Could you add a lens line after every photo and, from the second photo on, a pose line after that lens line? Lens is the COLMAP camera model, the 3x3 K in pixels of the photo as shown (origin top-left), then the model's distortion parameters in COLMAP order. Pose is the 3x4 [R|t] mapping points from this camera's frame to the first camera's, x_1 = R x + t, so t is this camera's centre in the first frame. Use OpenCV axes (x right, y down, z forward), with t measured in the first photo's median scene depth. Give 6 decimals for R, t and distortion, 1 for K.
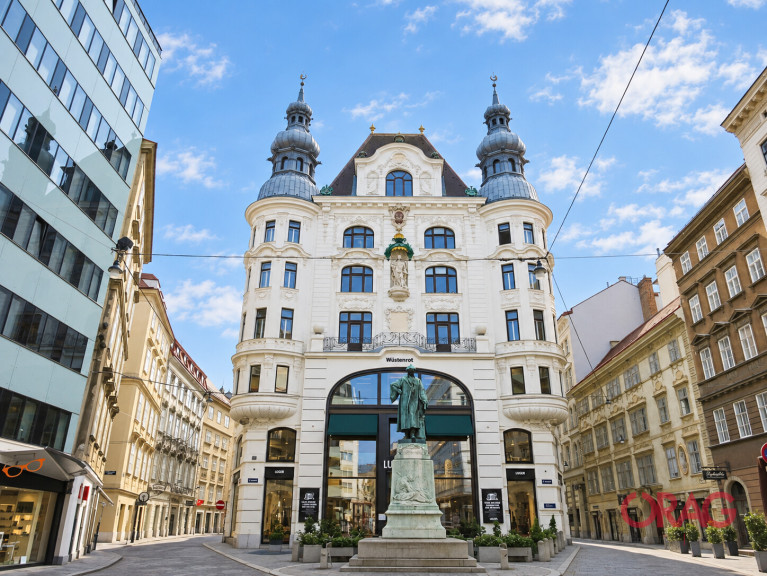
lens RADIAL K [[572.6, 0, 383.5], [0, 572.6, 288.0], [0, 0, 1]] dist [-0.034325, 0.002667]
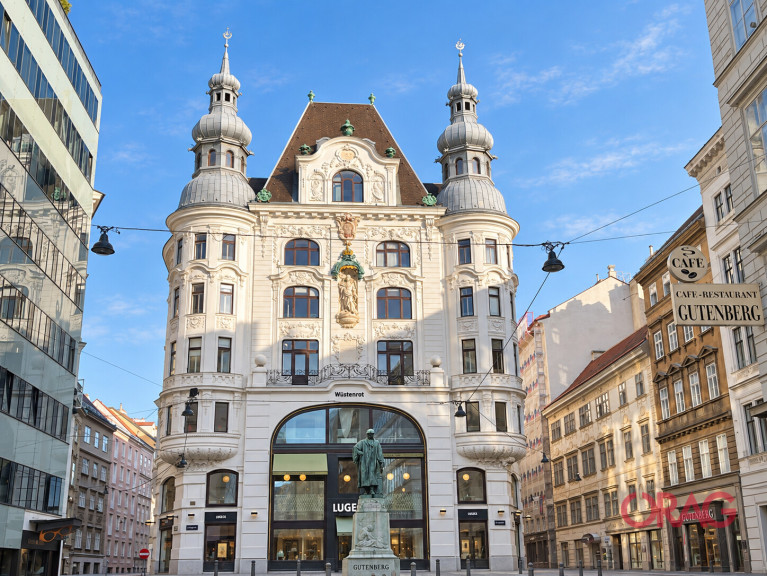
lens RADIAL K [[887.8, 0, 383.5], [0, 887.8, 288.0], [0, 0, 1]] dist [0.097419, -0.001699]
pose [[0.995314, 0.007919, 0.096371, -0.055456], [-0.016179, 0.996230, 0.085227, -0.168925], [-0.095333, -0.086387, 0.991690, -0.421409]]
